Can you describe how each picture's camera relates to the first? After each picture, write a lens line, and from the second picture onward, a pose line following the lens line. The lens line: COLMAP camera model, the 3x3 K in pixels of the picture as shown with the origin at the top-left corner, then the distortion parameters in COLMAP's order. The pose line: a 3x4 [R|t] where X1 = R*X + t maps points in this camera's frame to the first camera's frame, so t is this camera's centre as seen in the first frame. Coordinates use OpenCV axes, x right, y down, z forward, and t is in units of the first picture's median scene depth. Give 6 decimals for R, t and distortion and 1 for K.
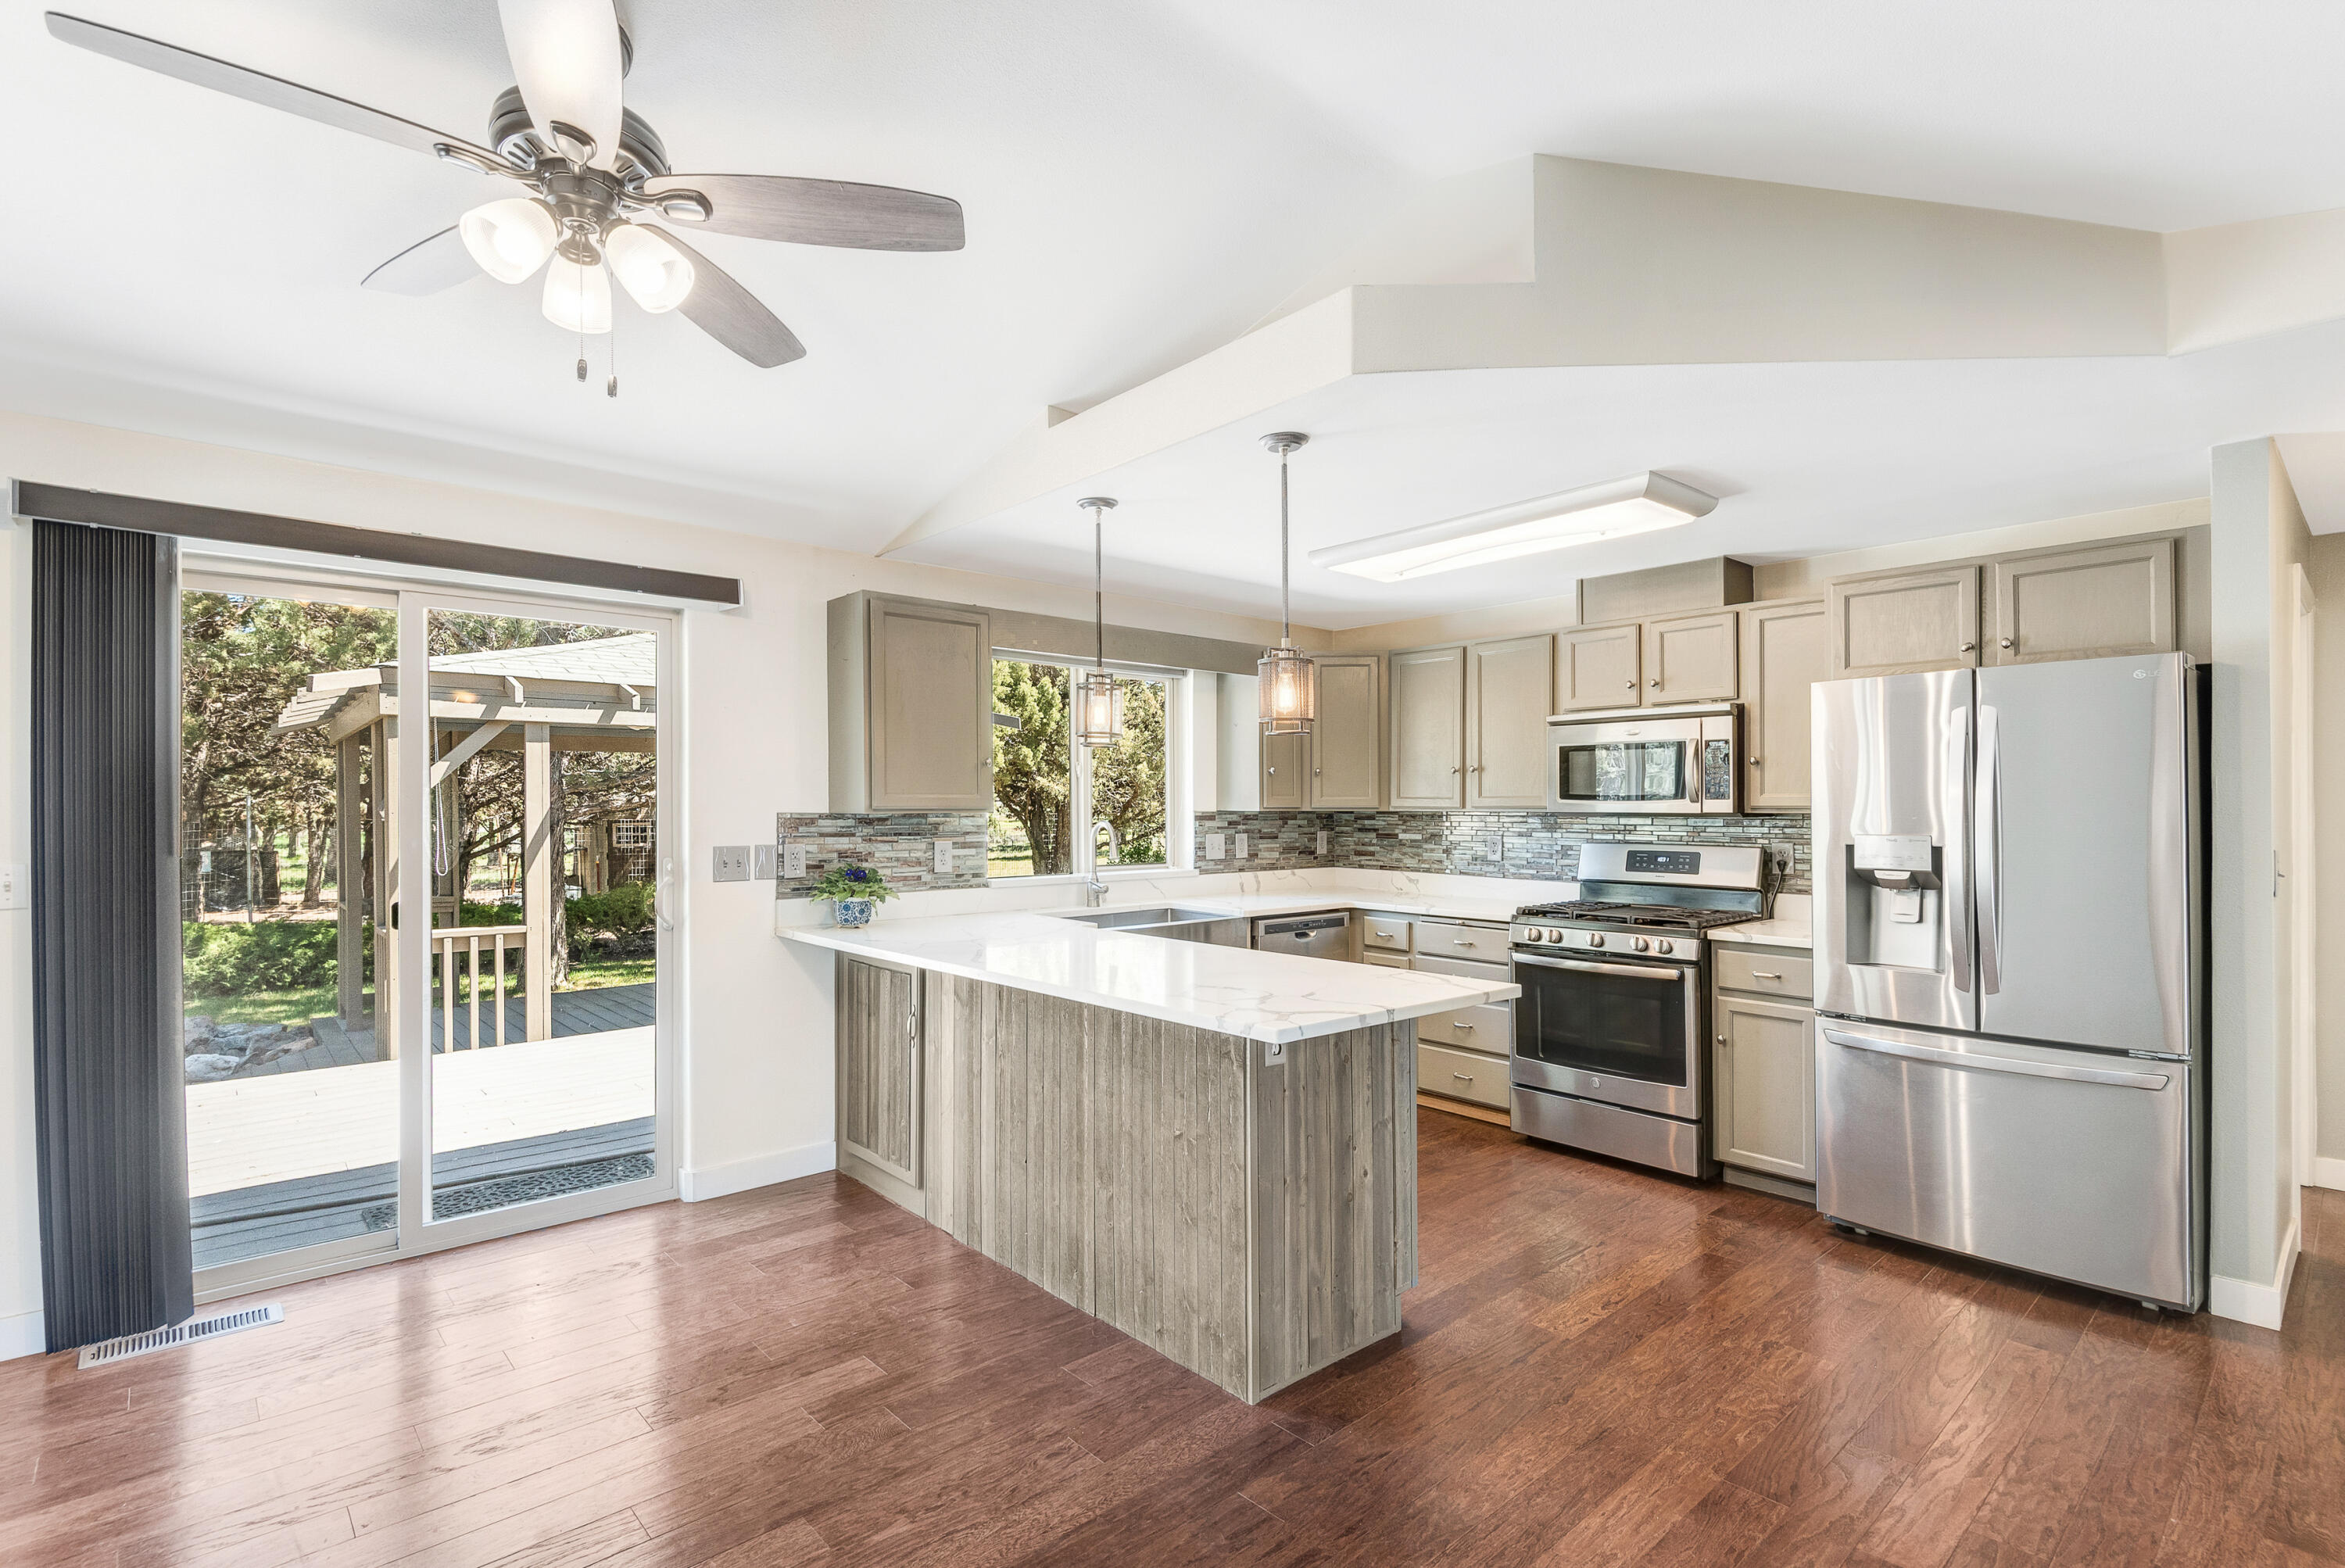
lens RADIAL K [[1099.2, 0, 1175.5], [0, 1099.2, 794.5], [0, 0, 1]] dist [0.014448, -0.009300]
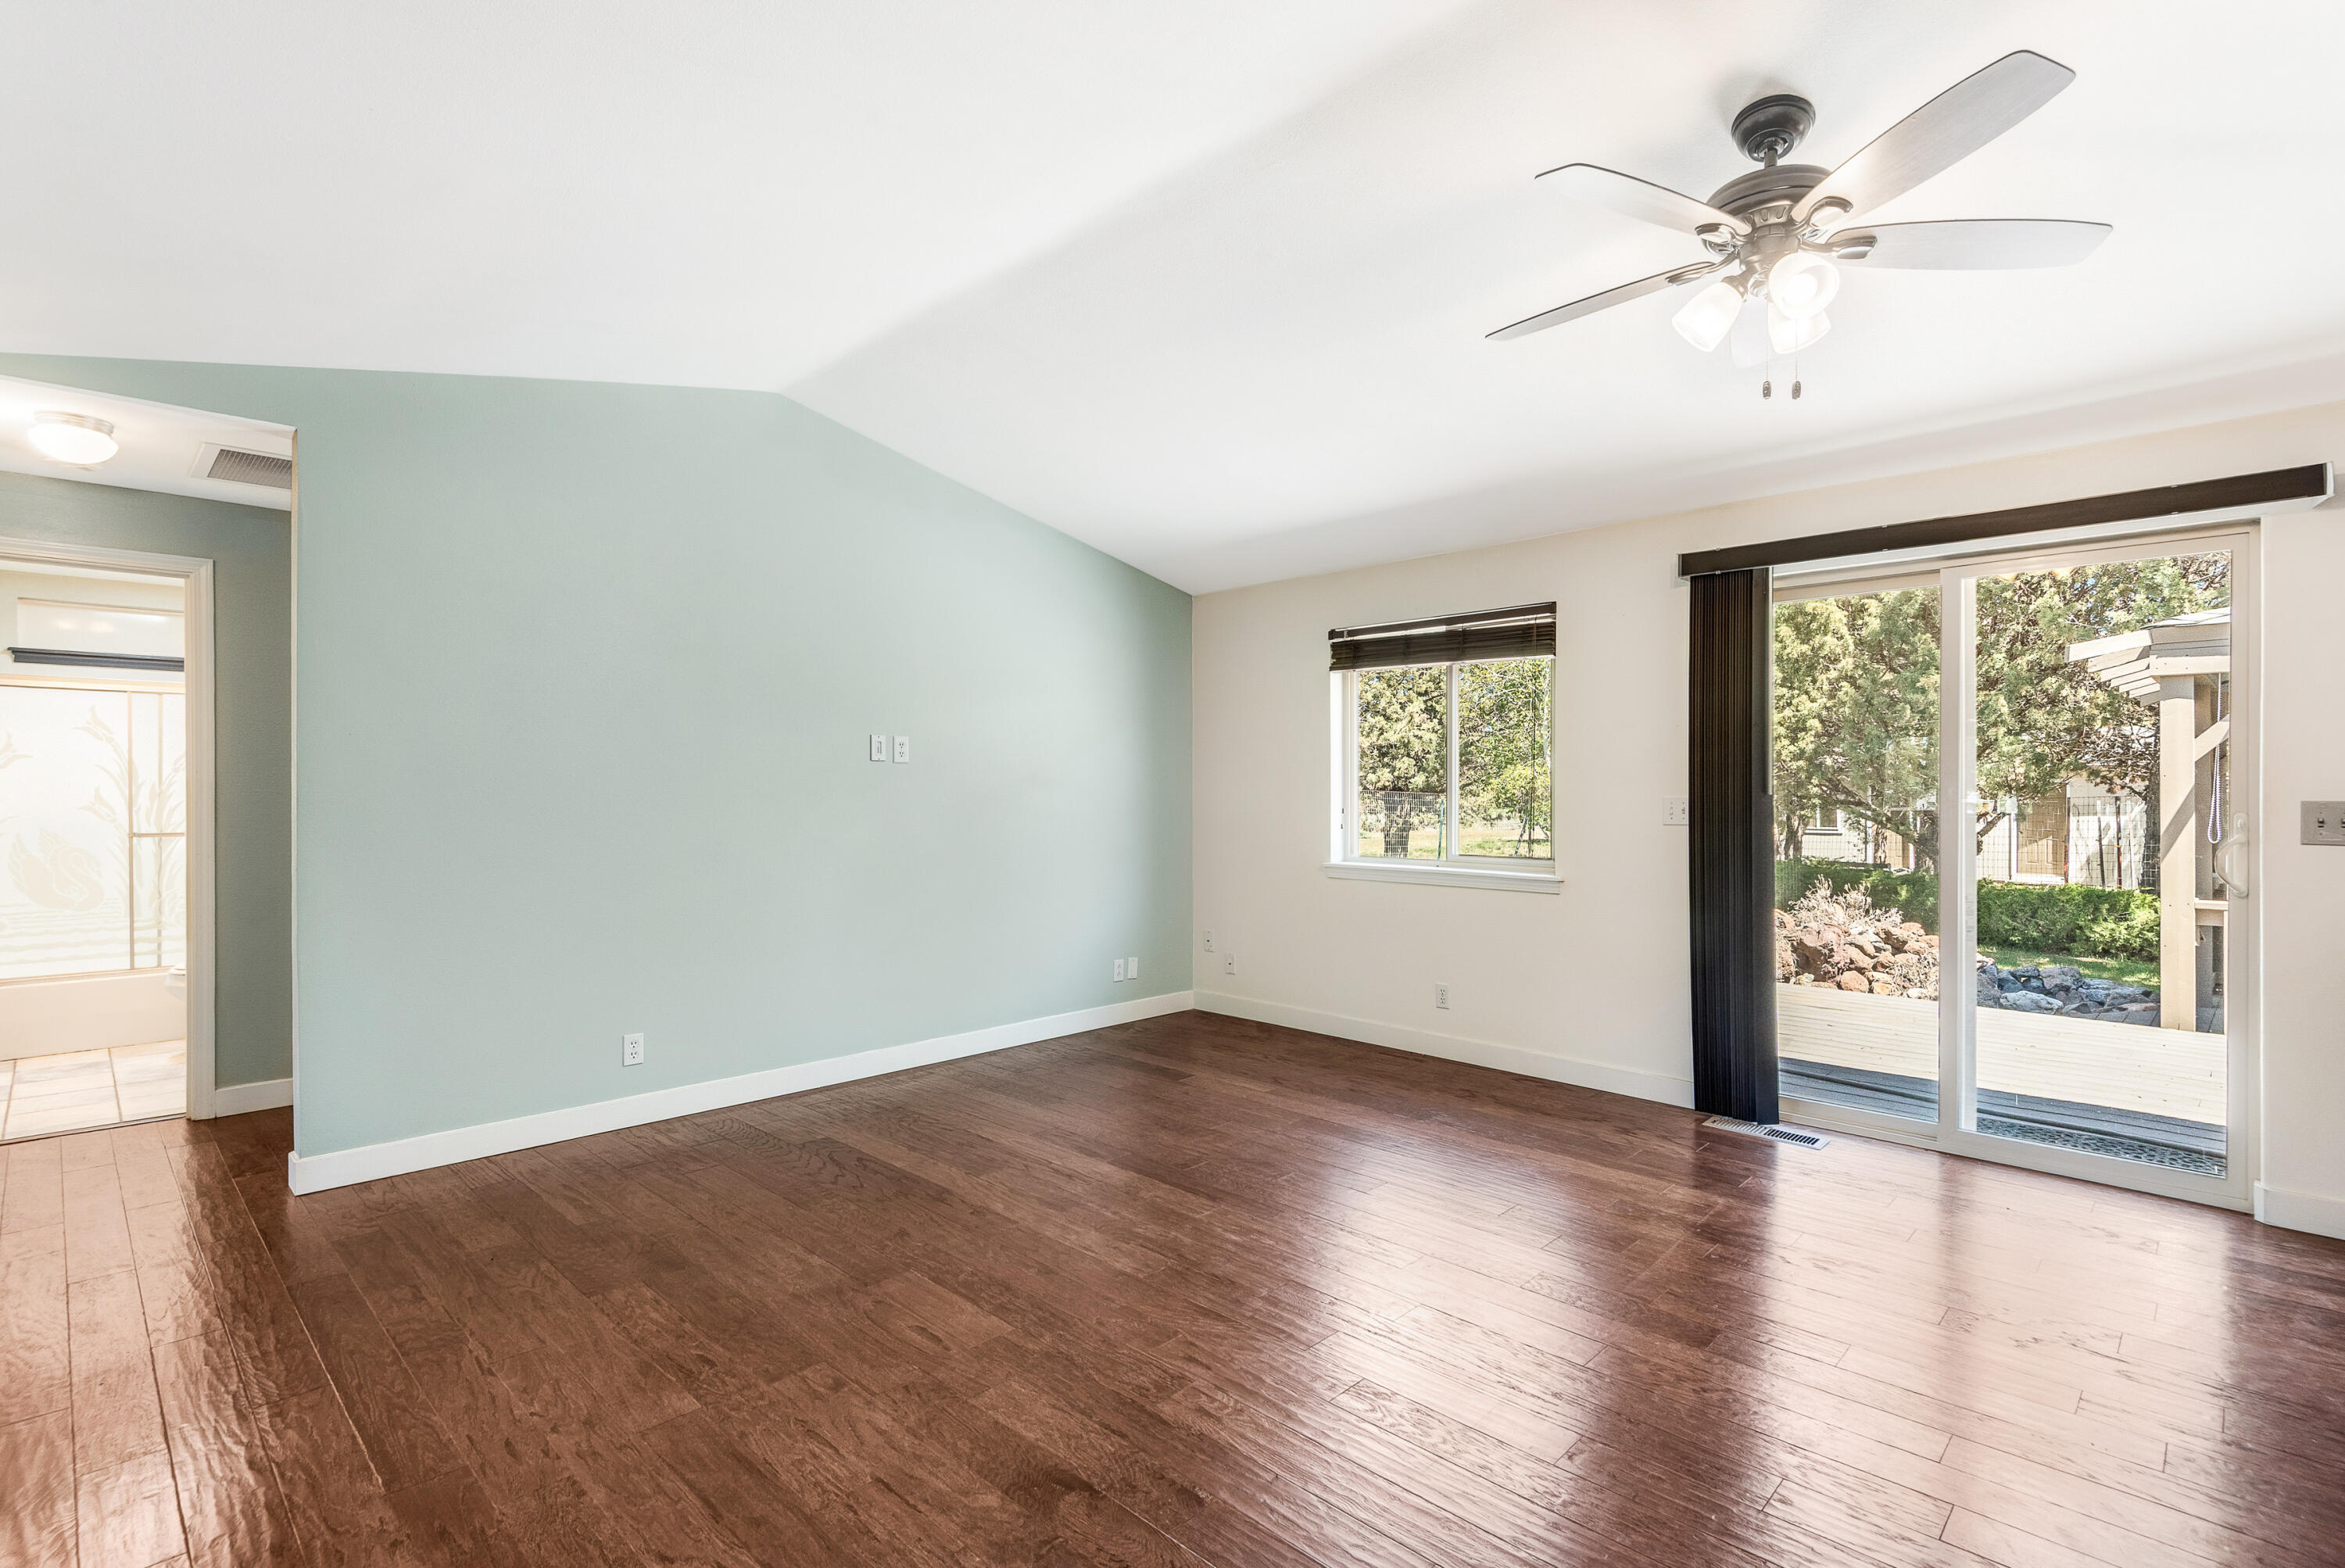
lens RADIAL K [[1099.2, 0, 1192.9], [0, 1099.2, 797.0], [0, 0, 1]] dist [0.014448, -0.009300]
pose [[0.049325, 0.007639, -0.998754, 0.360653], [0.008315, 0.999933, 0.008059, 0.032229], [0.998748, -0.008703, 0.049258, 0.150581]]
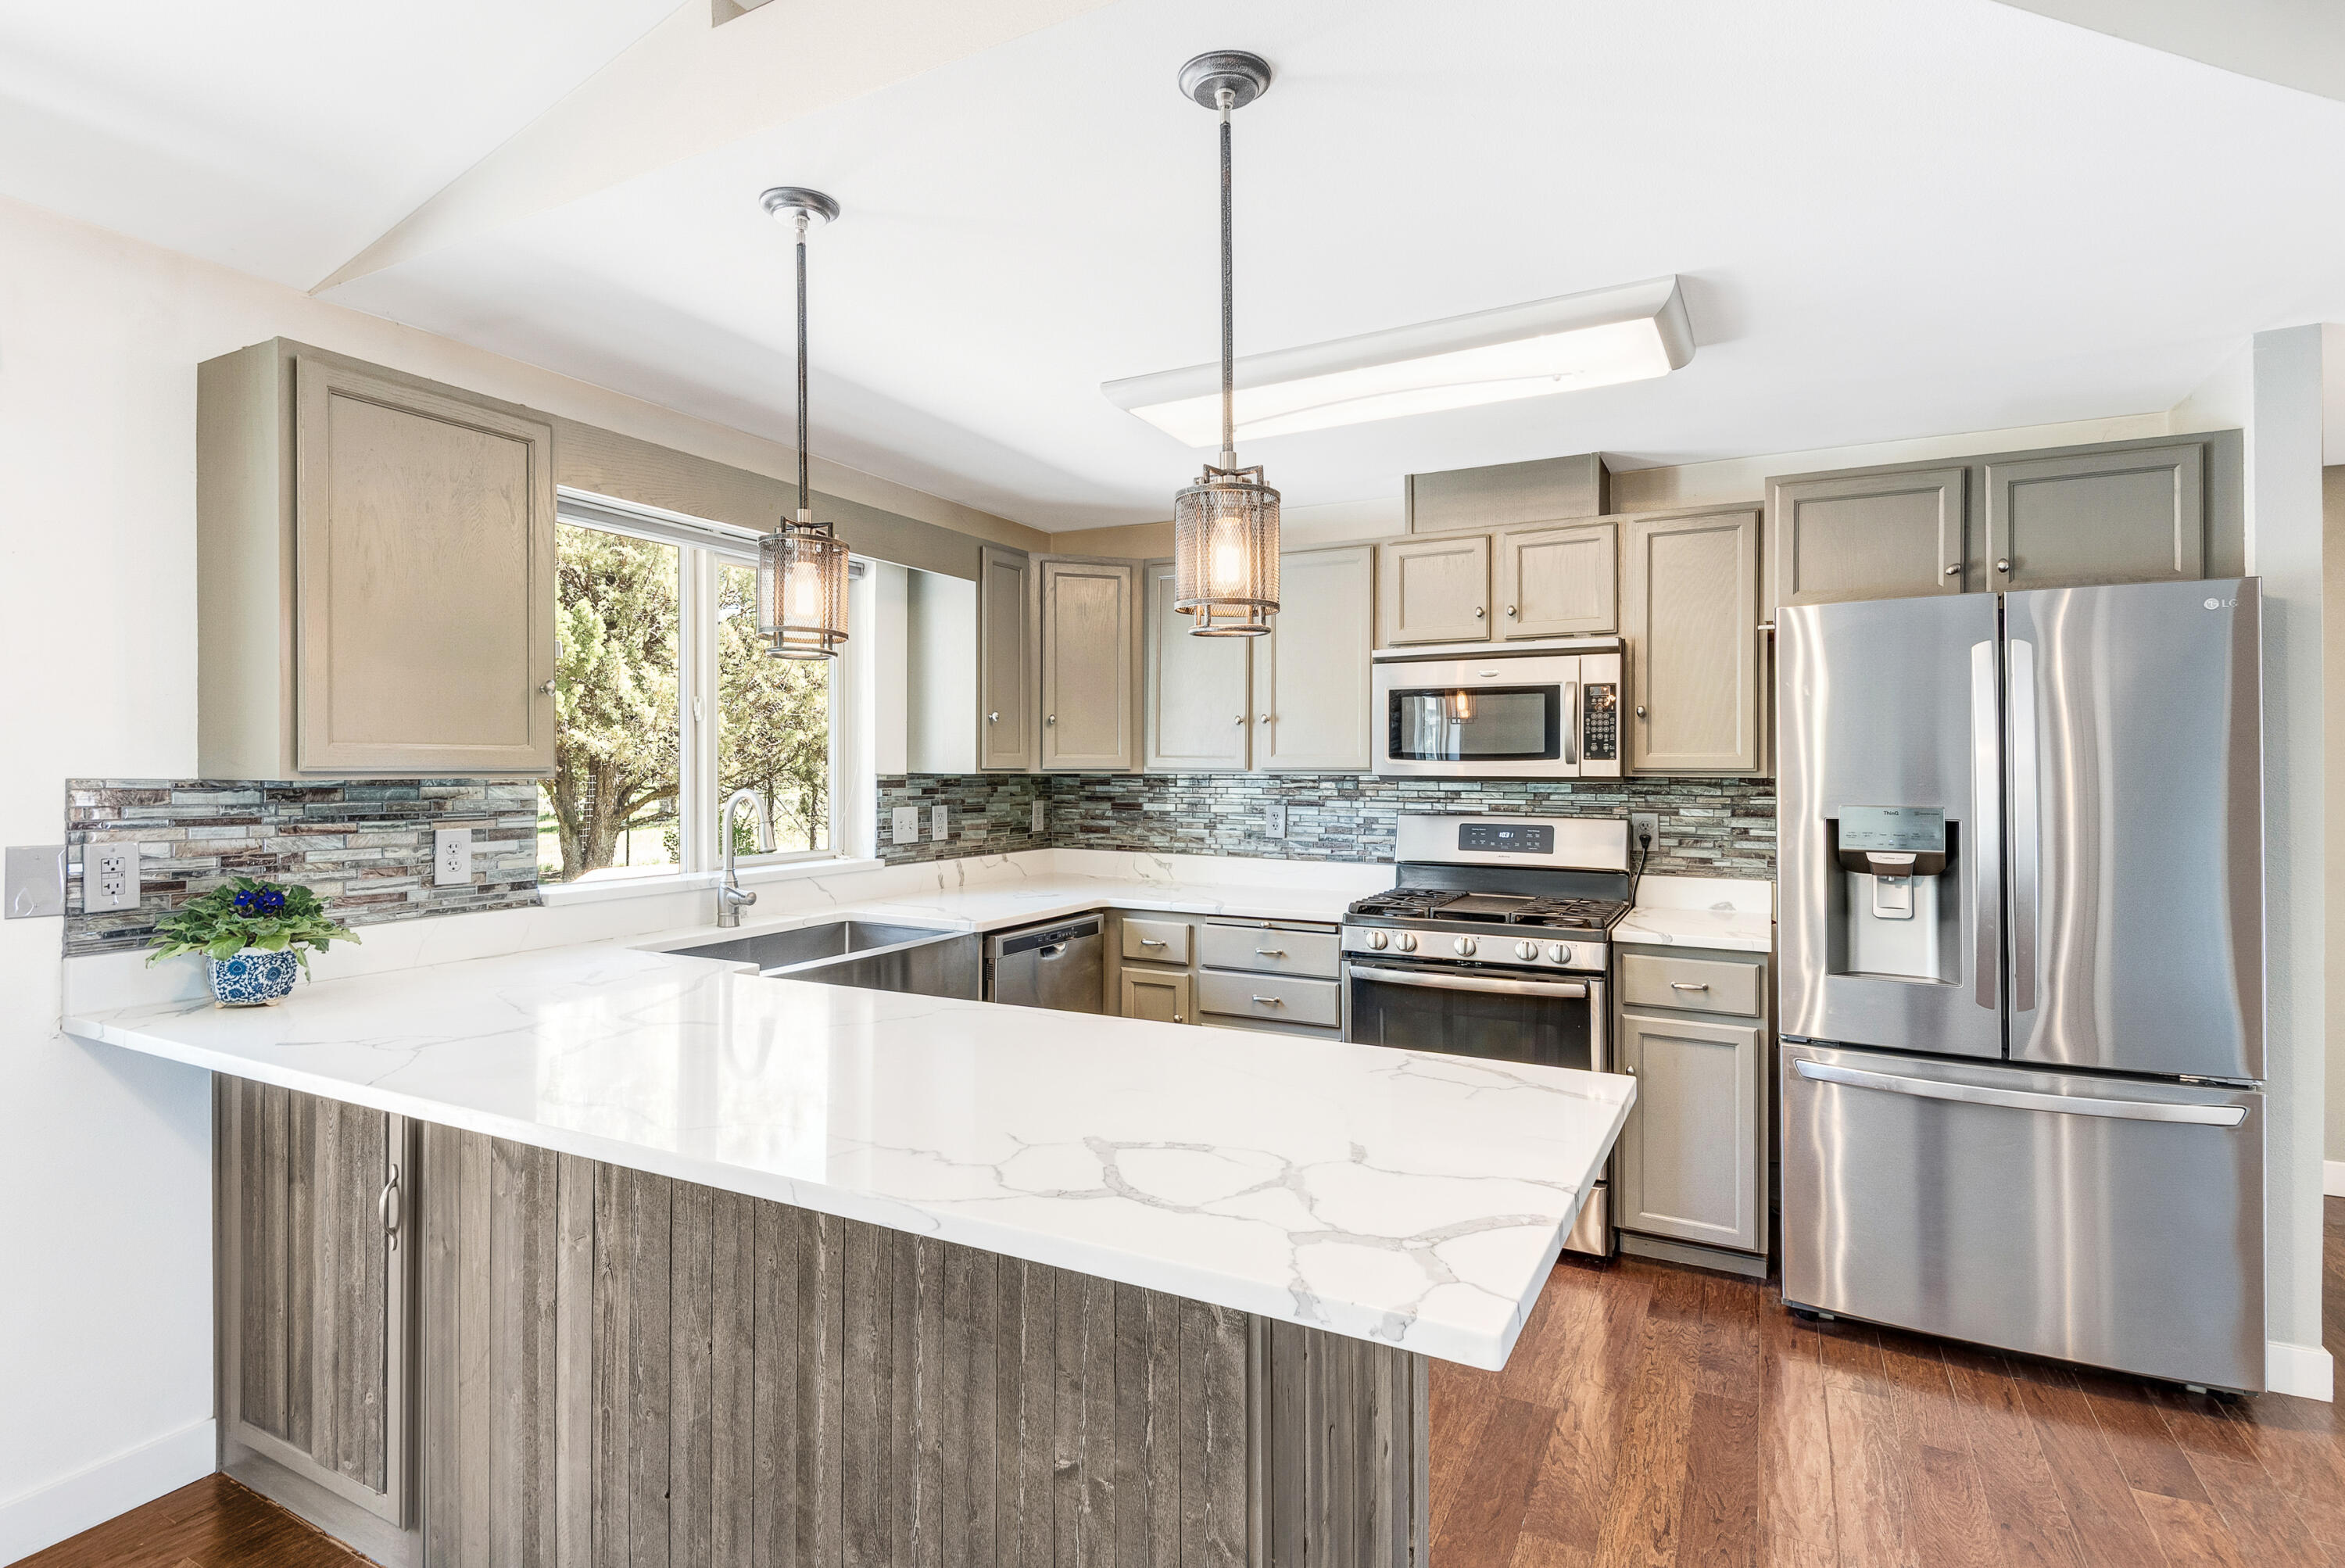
lens RADIAL K [[1152.3, 0, 1173.5], [0, 1152.3, 759.6], [0, 0, 1]] dist [0.011909, -0.009556]
pose [[0.933910, 0.004317, 0.357482, -0.094987], [-0.006066, 0.999974, 0.003773, 0.003709], [-0.357457, -0.005692, 0.933912, 0.378868]]
